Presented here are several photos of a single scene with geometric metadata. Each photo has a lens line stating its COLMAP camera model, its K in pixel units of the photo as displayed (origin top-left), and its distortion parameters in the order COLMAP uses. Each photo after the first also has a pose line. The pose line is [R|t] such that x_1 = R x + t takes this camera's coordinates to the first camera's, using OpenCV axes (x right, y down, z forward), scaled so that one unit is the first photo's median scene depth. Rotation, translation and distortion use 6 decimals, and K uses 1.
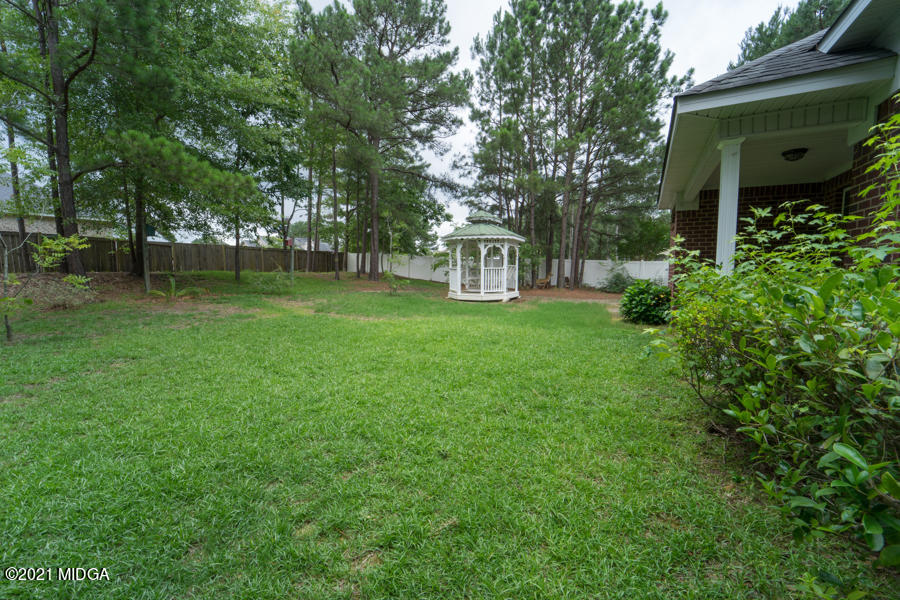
lens RADIAL K [[366.1, 0, 449.9], [0, 366.1, 299.8], [0, 0, 1]] dist [-0.003650, -0.001044]
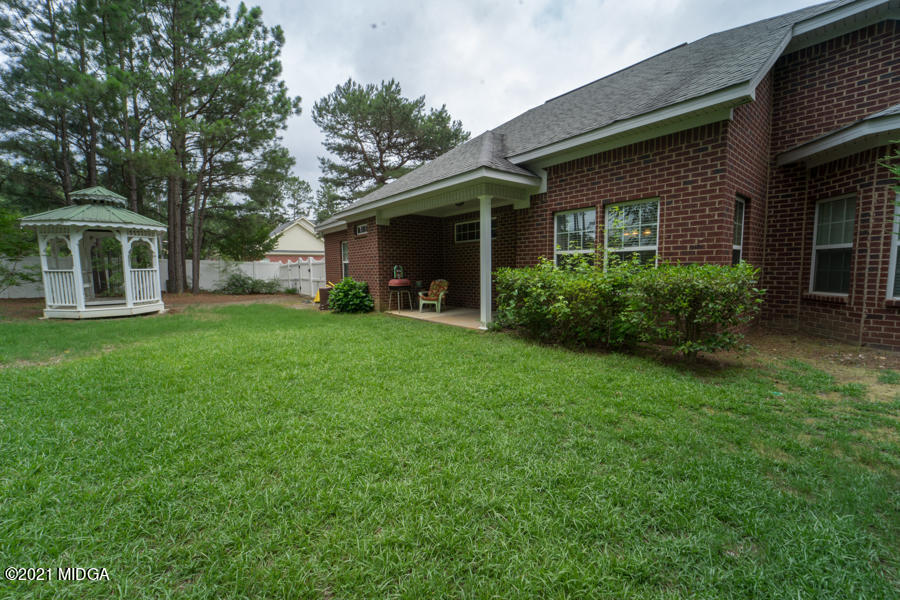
lens RADIAL K [[366.1, 0, 450.4], [0, 366.1, 300.2], [0, 0, 1]] dist [-0.003650, -0.001044]
pose [[0.416584, -0.085562, 0.905062, -0.265042], [0.086515, 0.994774, 0.054222, -0.009711], [-0.904971, 0.055713, 0.421809, 0.116102]]
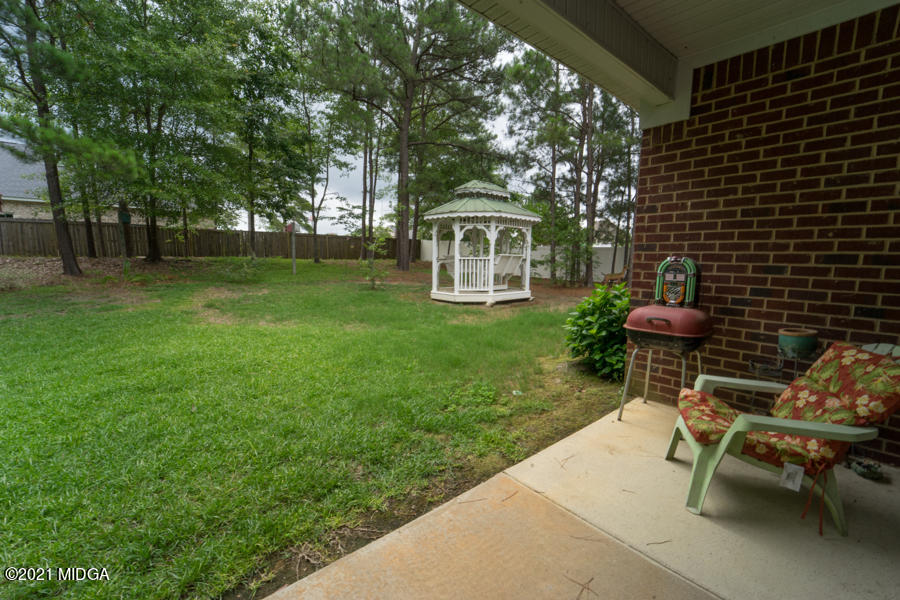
lens RADIAL K [[366.1, 0, 446.9], [0, 366.1, 301.2], [0, 0, 1]] dist [-0.003650, -0.001044]
pose [[0.929692, 0.057212, -0.363867, 0.305390], [-0.044715, 0.998087, 0.042686, -0.026710], [0.365613, -0.023414, 0.930472, 0.271584]]
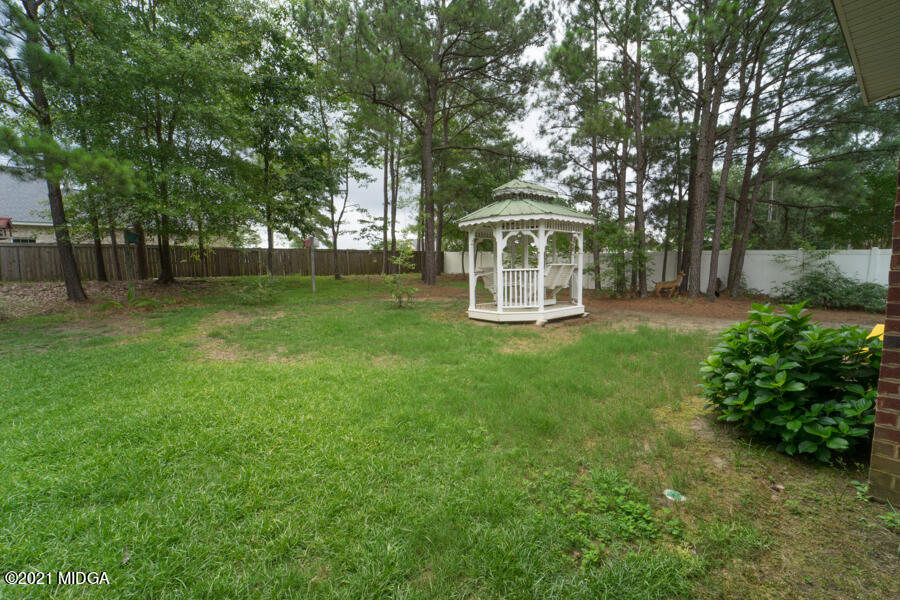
lens RADIAL K [[366.1, 0, 450.5], [0, 366.1, 301.9], [0, 0, 1]] dist [-0.003650, -0.001044]
pose [[0.913975, 0.020860, -0.405234, 0.237397], [-0.016417, 0.999761, 0.014437, -0.034997], [0.405439, -0.006543, 0.914099, 0.349671]]
